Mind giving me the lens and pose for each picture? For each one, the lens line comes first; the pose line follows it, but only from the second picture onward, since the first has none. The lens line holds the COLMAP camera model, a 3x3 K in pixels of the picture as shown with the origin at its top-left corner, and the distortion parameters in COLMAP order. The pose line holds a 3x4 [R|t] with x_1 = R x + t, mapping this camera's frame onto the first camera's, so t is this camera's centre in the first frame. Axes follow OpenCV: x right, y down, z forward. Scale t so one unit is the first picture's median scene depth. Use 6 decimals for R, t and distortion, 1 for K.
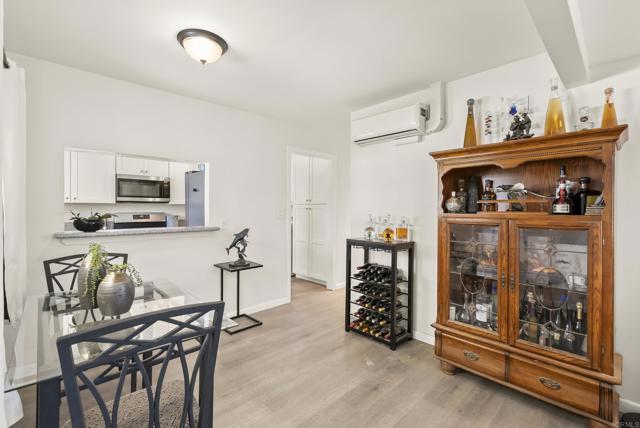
lens RADIAL K [[292.7, 0, 319.8], [0, 292.7, 209.0], [0, 0, 1]] dist [0.000121, -0.000059]
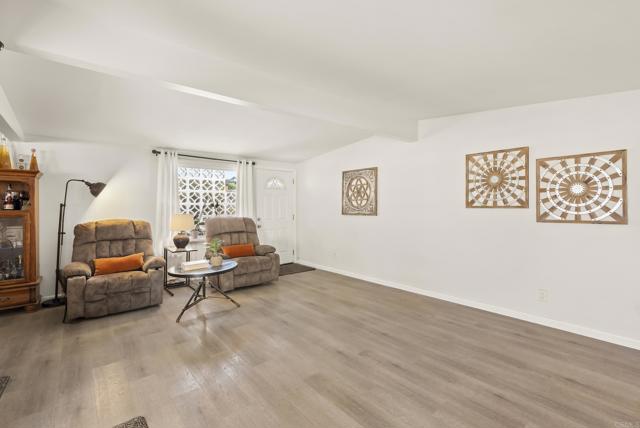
lens RADIAL K [[292.7, 0, 319.3], [0, 292.7, 208.9], [0, 0, 1]] dist [0.000121, -0.000059]
pose [[0.073863, -0.012626, 0.997188, -0.767896], [0.004325, 0.999915, 0.012340, -0.002540], [-0.997259, 0.003401, 0.073911, -0.960319]]
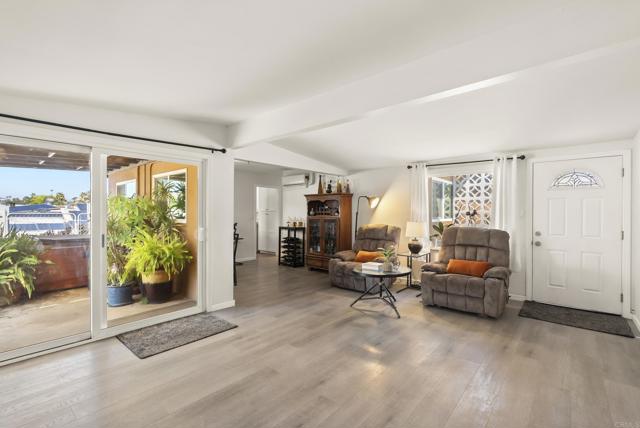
lens RADIAL K [[292.7, 0, 322.1], [0, 292.7, 211.3], [0, 0, 1]] dist [0.000121, -0.000059]
pose [[0.995545, 0.000860, 0.094284, 0.295316], [-0.000111, 0.999968, -0.007955, -0.006239], [-0.094288, 0.007909, 0.995514, -1.973691]]
